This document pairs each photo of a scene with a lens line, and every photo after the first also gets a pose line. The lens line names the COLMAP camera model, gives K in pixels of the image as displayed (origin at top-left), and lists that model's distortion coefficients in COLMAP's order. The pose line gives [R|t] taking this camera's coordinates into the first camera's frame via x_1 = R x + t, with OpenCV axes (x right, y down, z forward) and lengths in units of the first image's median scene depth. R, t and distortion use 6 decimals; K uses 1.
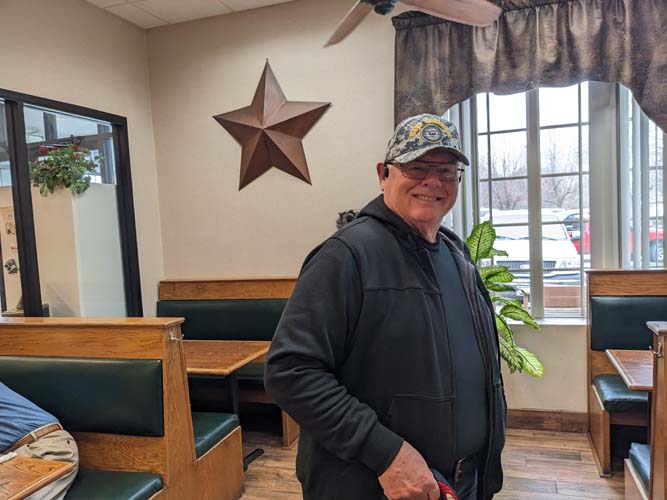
lens RADIAL K [[523.7, 0, 333.9], [0, 523.7, 252.9], [0, 0, 1]] dist [0.042082, -0.055717]
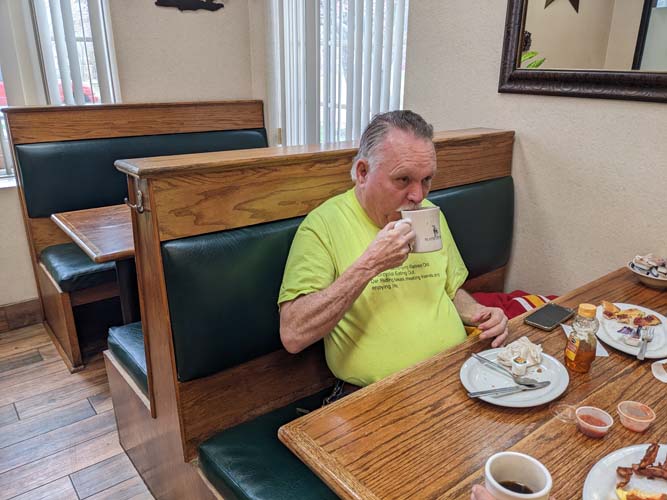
lens RADIAL K [[523.7, 0, 334.9], [0, 523.7, 253.9], [0, 0, 1]] dist [0.042082, -0.055717]
pose [[0.541224, -0.241555, 0.805436, 0.120283], [0.025094, 0.962064, 0.271666, 0.044917], [-0.840504, -0.126820, 0.526754, 0.264065]]
